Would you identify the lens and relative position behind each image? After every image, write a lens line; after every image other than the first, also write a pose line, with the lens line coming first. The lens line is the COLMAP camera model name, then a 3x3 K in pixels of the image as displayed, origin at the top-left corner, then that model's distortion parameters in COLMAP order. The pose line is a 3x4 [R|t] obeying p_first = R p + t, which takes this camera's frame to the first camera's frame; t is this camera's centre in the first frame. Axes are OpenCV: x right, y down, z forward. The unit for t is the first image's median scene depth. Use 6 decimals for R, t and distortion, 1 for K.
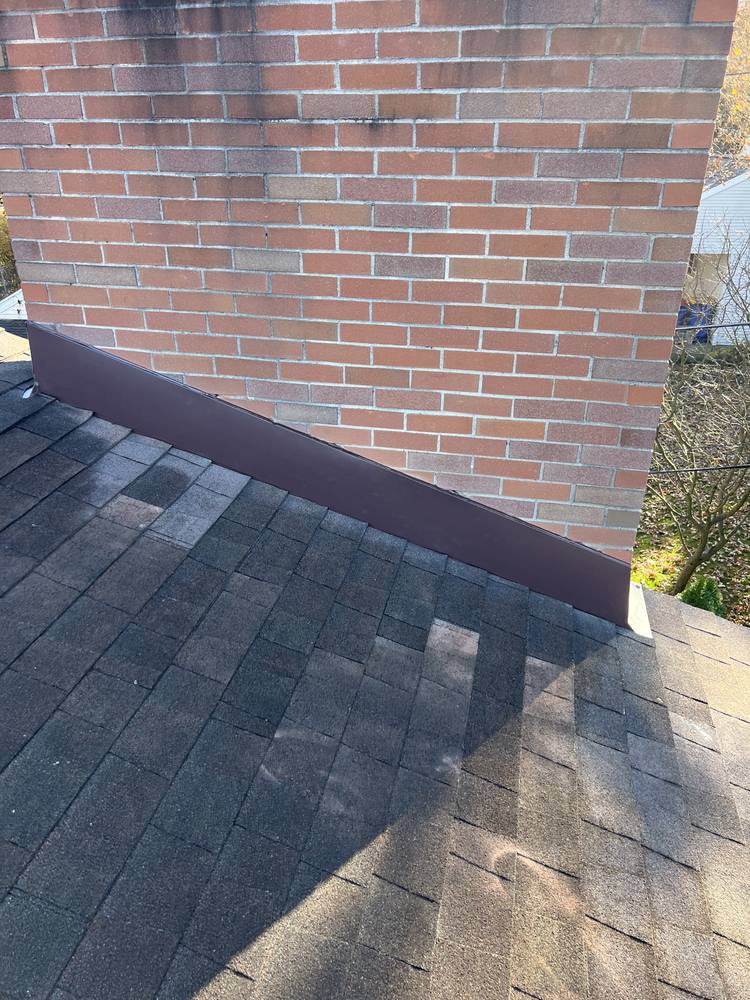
lens RADIAL K [[737.1, 0, 373.9], [0, 737.1, 505.8], [0, 0, 1]] dist [0.034797, -0.050077]
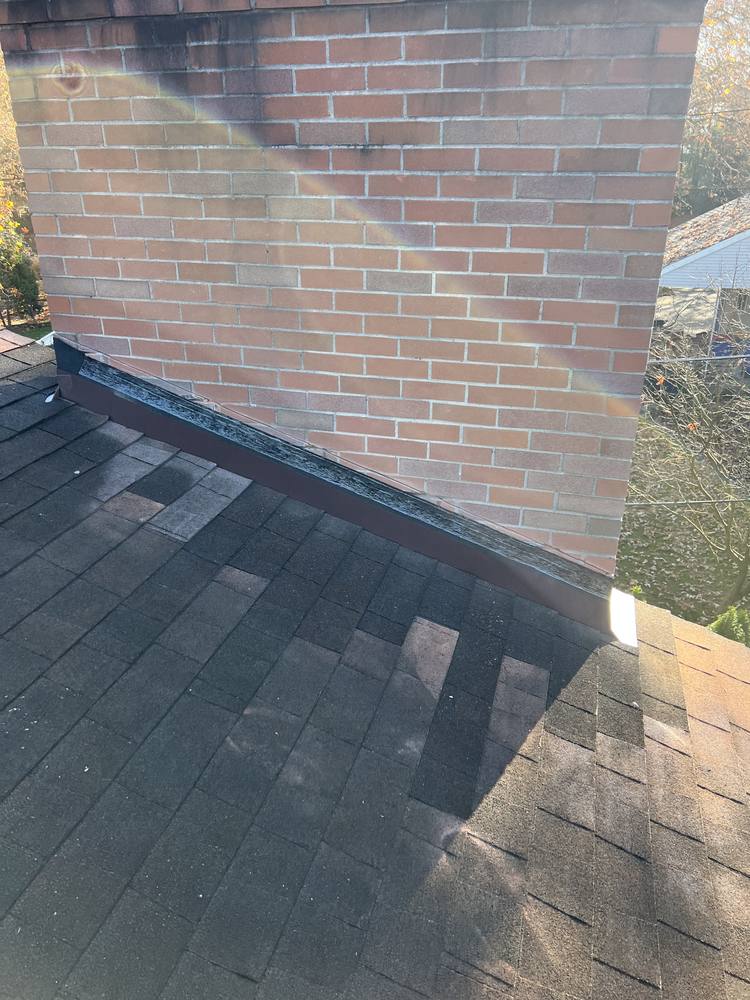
lens RADIAL K [[737.1, 0, 384.9], [0, 737.1, 507.7], [0, 0, 1]] dist [0.034797, -0.050077]
pose [[0.998374, 0.024651, -0.051399, 0.091733], [-0.026661, 0.998892, -0.038789, 0.042827], [0.050386, 0.040097, 0.997925, -0.048976]]
